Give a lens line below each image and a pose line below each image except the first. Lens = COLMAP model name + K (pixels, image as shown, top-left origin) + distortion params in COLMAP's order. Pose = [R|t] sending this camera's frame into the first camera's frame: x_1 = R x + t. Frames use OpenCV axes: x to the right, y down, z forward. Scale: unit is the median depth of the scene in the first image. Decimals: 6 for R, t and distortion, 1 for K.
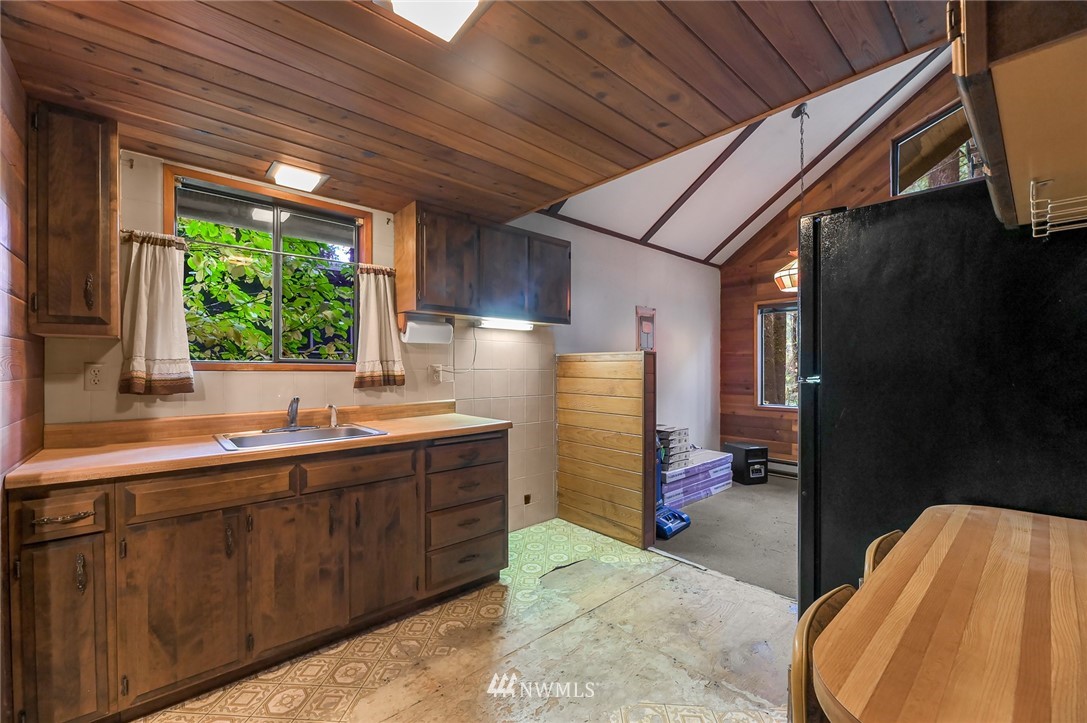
lens RADIAL K [[444.9, 0, 541.8], [0, 444.9, 366.8], [0, 0, 1]] dist [-0.000419, -0.000701]
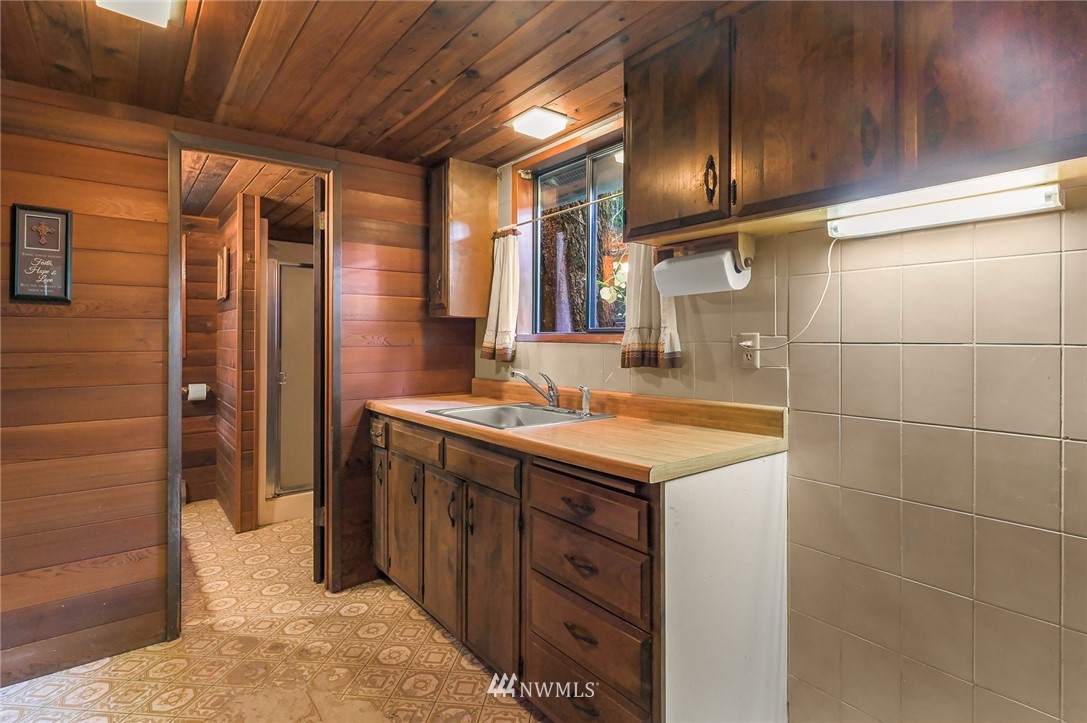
lens RADIAL K [[534.8, 0, 546.9], [0, 534.8, 340.7], [0, 0, 1]] dist [-0.001123, -0.000095]
pose [[-0.061838, -0.003690, -0.998079, 0.436384], [-0.002183, 0.999991, -0.003561, 0.008614], [0.998084, 0.001959, -0.061846, 0.938284]]
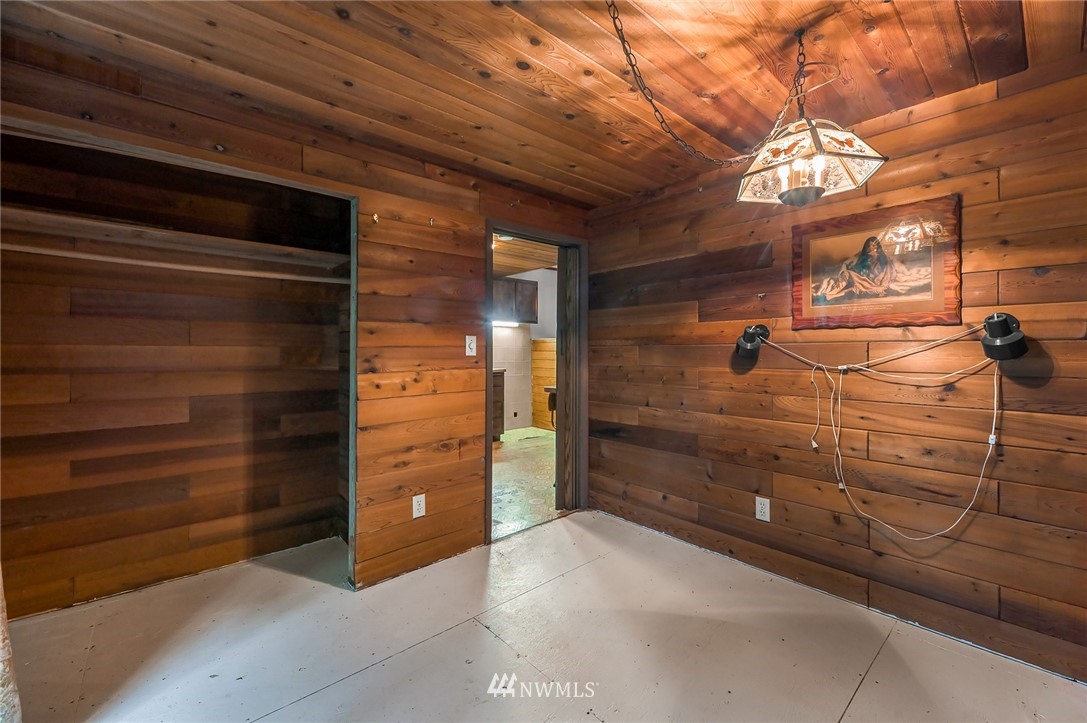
lens RADIAL K [[444.9, 0, 545.8], [0, 444.9, 352.6], [0, 0, 1]] dist [-0.000419, -0.000701]
pose [[0.999978, 0.003761, -0.005523, 0.146687], [-0.003709, 0.999949, 0.009440, 0.015220], [0.005558, -0.009419, 0.999940, -1.245737]]
